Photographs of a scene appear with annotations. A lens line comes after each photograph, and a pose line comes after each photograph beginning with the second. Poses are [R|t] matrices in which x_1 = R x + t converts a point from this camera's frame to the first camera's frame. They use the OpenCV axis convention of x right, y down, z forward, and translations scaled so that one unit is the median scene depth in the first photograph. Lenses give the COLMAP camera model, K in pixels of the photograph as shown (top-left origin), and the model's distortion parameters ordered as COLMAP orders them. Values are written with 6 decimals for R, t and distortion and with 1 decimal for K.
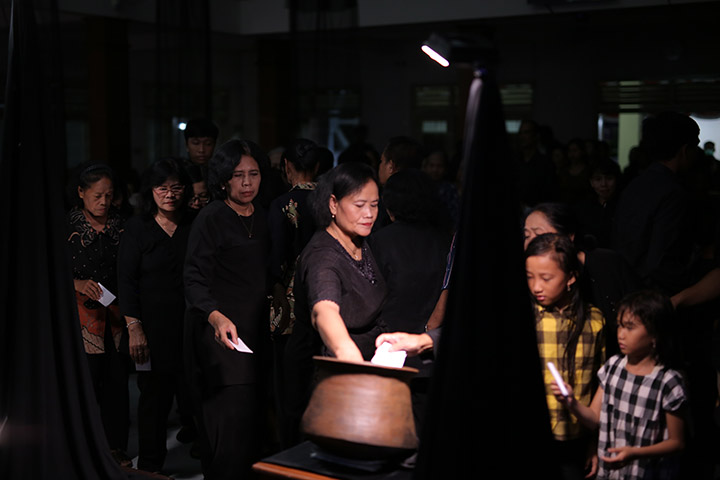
lens RADIAL K [[1027.3, 0, 352.6], [0, 1027.3, 237.6], [0, 0, 1]] dist [0.021229, 0.000000]
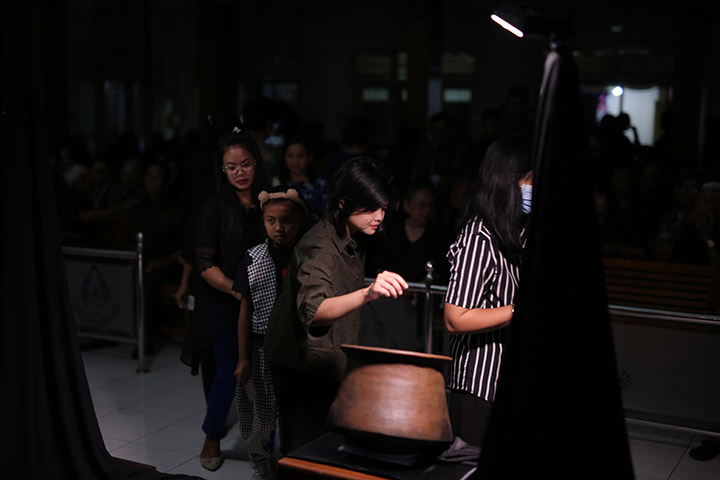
lens RADIAL K [[1027.3, 0, 353.0], [0, 1027.3, 240.5], [0, 0, 1]] dist [0.021229, 0.000000]
pose [[0.996898, 0.002179, 0.078675, -0.104525], [-0.004973, 0.999363, 0.035339, -0.013023], [-0.078548, -0.035620, 0.996274, 0.066911]]
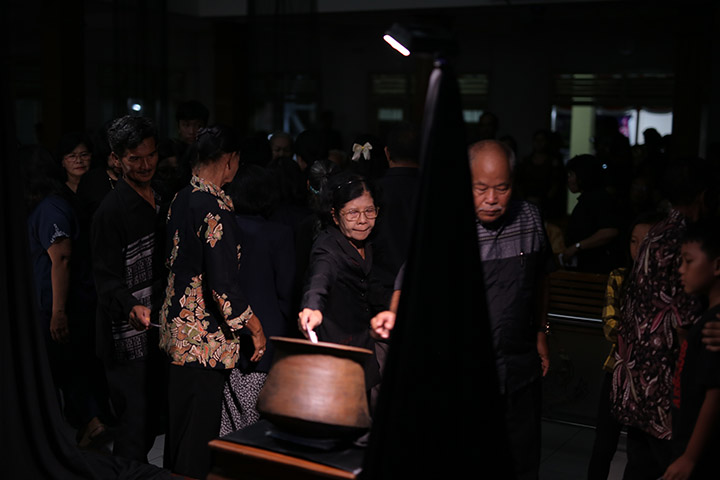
lens RADIAL K [[1027.3, 0, 349.9], [0, 1027.3, 239.1], [0, 0, 1]] dist [0.021229, 0.000000]
pose [[0.998845, 0.020396, 0.043494, -0.005555], [-0.021046, 0.999673, 0.014523, 0.002267], [-0.043184, -0.015421, 0.998948, -0.021641]]
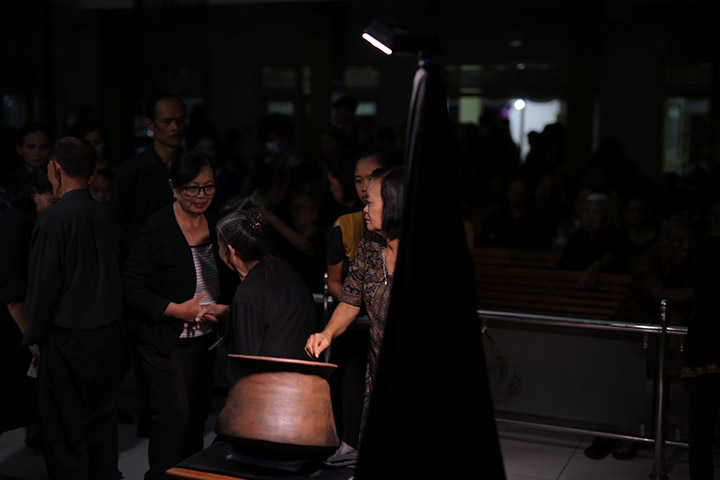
lens RADIAL K [[1027.3, 0, 354.6], [0, 1027.3, 240.5], [0, 0, 1]] dist [0.021229, 0.000000]
pose [[0.986272, -0.009173, 0.164873, -0.081240], [0.005480, 0.999724, 0.022840, -0.011836], [-0.165037, -0.021623, 0.986050, 0.039817]]
